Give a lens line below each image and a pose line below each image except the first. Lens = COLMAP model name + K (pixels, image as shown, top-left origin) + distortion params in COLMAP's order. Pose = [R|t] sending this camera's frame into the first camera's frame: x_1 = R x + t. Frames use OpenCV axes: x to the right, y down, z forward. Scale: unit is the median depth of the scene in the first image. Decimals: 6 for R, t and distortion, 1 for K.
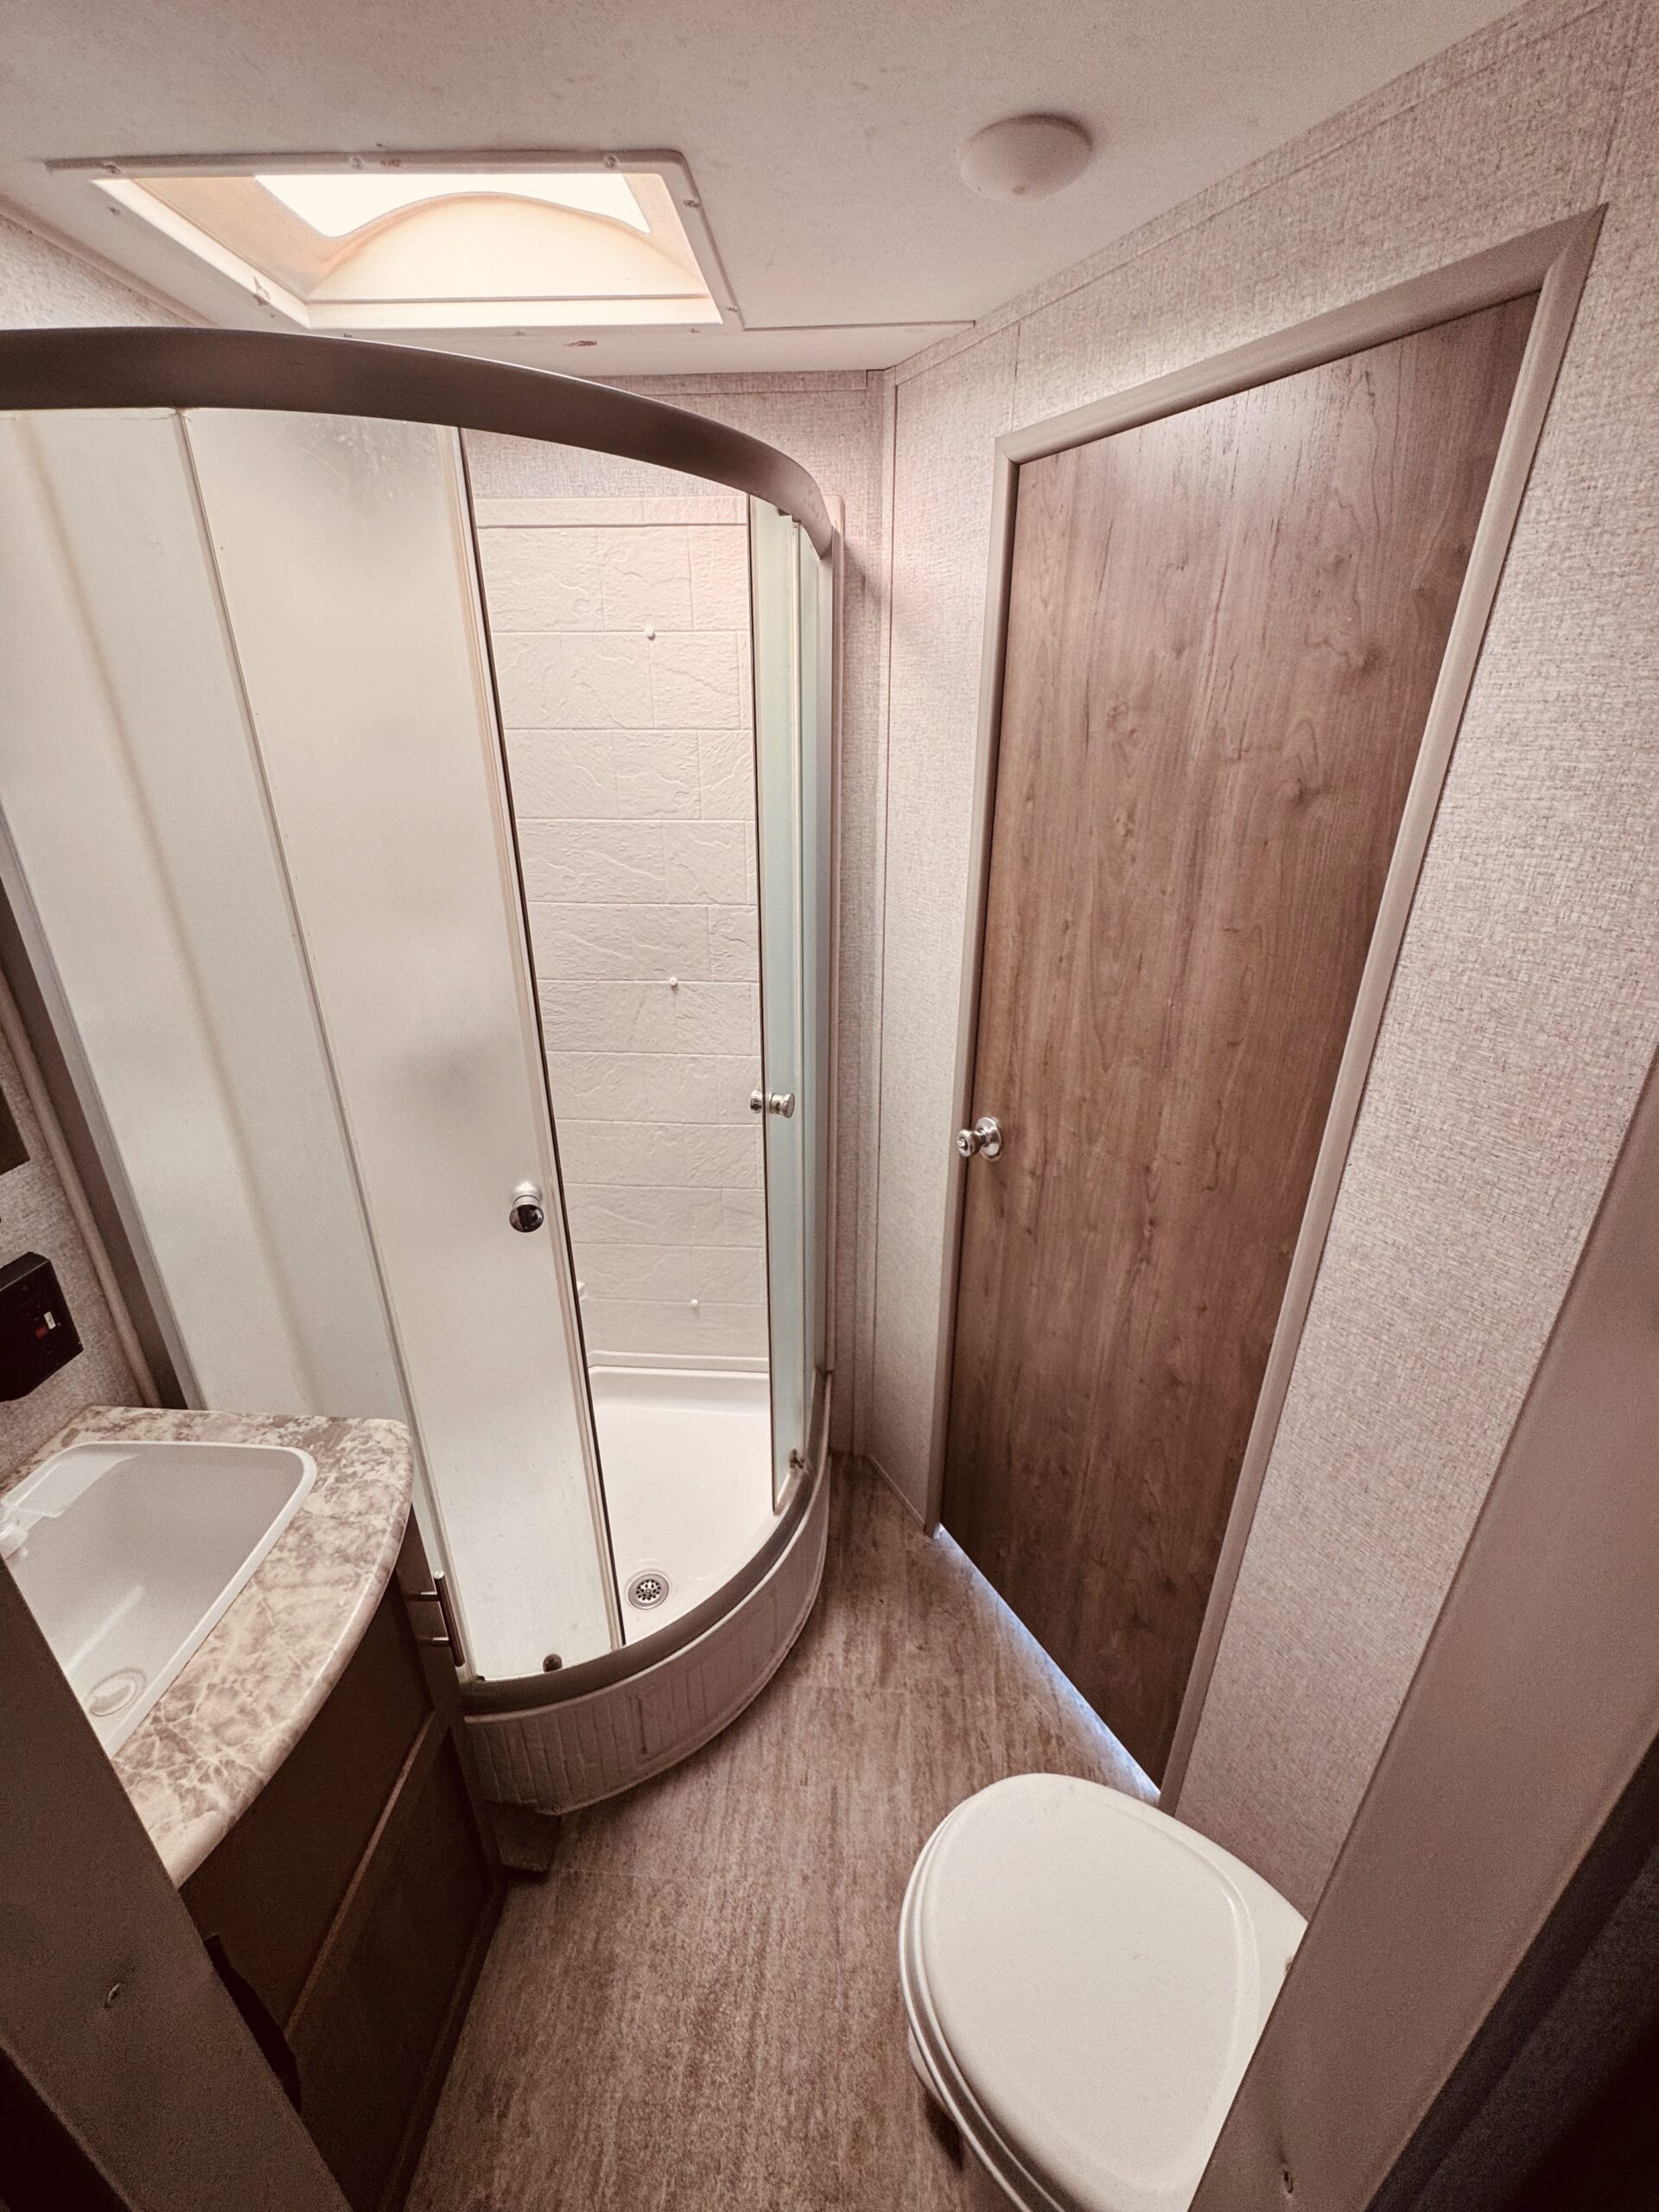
lens RADIAL K [[891.1, 0, 829.5], [0, 891.1, 1110.2], [0, 0, 1]] dist [0.002518, 0.000264]
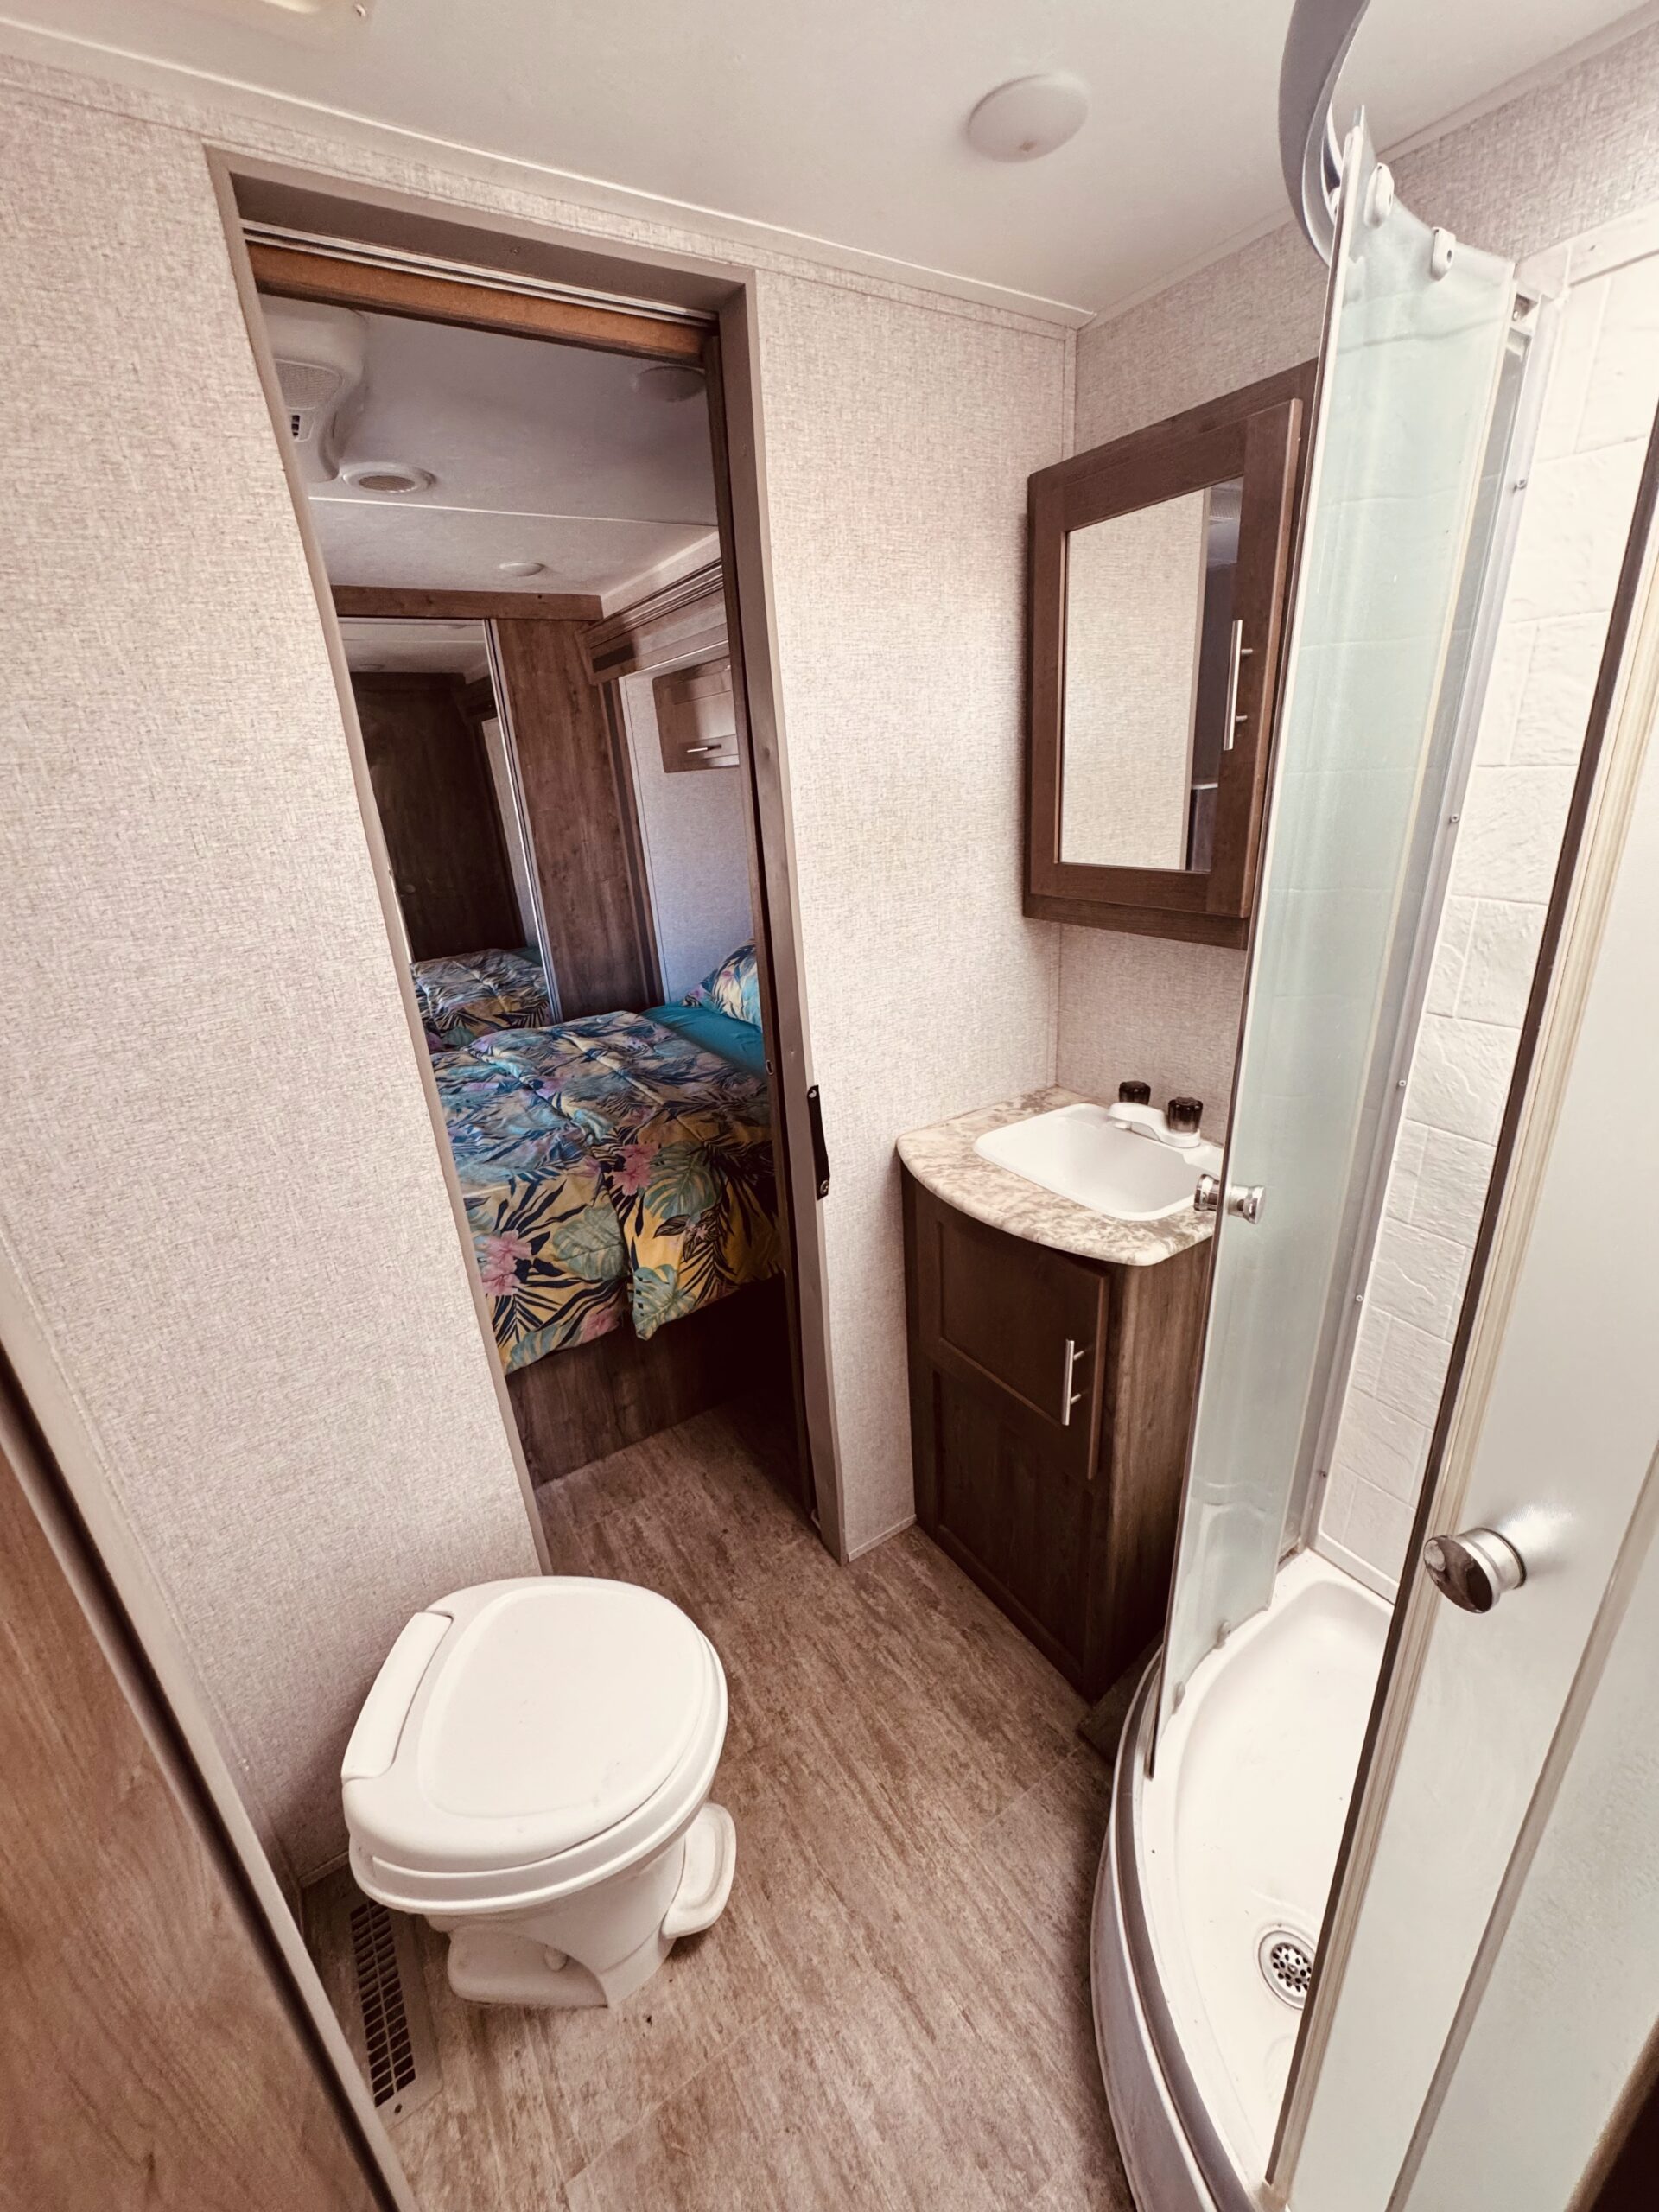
lens RADIAL K [[891.1, 0, 839.0], [0, 891.1, 1102.9], [0, 0, 1]] dist [0.002518, 0.000264]
pose [[-0.800590, 0.244937, -0.546865, 0.321071], [-0.196684, 0.754658, 0.625945, -0.338935], [0.566013, 0.608685, -0.555996, 0.978275]]
